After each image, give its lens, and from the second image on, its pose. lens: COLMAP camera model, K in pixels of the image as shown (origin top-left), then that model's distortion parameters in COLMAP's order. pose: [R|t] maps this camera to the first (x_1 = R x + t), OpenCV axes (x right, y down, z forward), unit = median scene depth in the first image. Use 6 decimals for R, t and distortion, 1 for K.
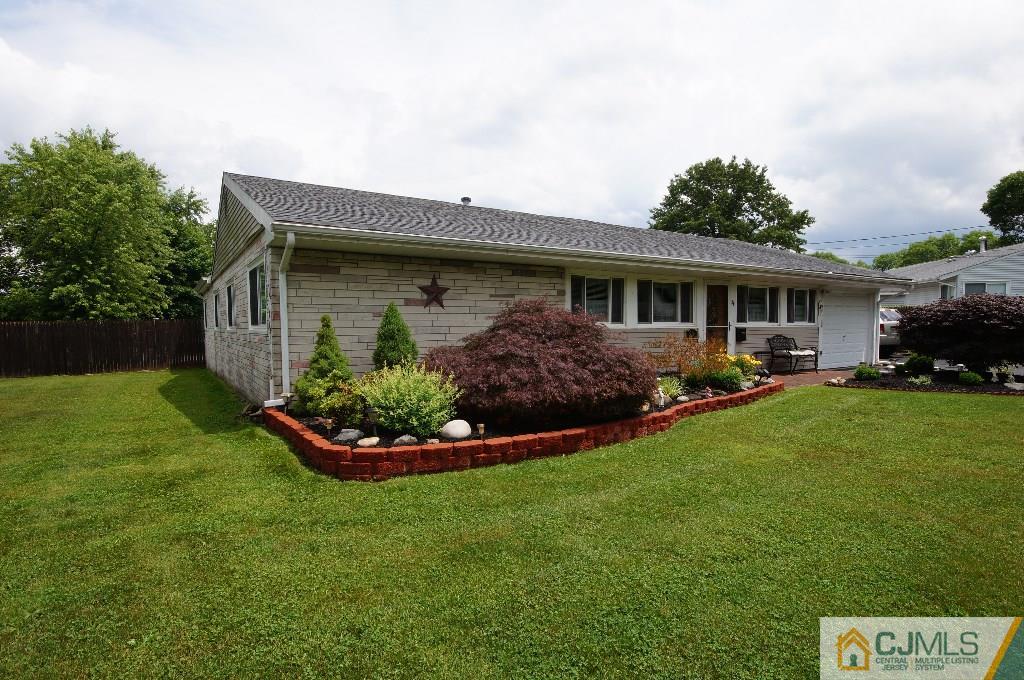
lens RADIAL K [[551.1, 0, 511.5], [0, 551.1, 338.8], [0, 0, 1]] dist [-0.006822, -0.000219]
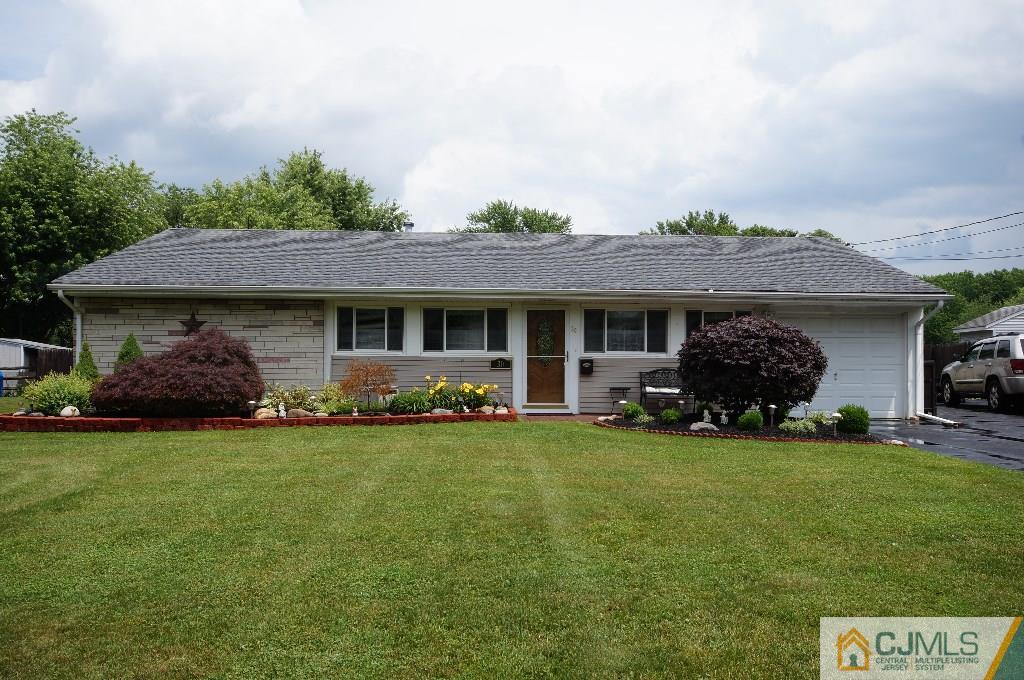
lens RADIAL K [[875.6, 0, 512.1], [0, 875.6, 341.1], [0, 0, 1]] dist [0.013064, 0.004548]
pose [[0.831530, 0.002459, -0.555474, 1.243446], [-0.027324, 0.998961, -0.036481, 0.007651], [0.554807, 0.045513, 0.830733, -0.239588]]
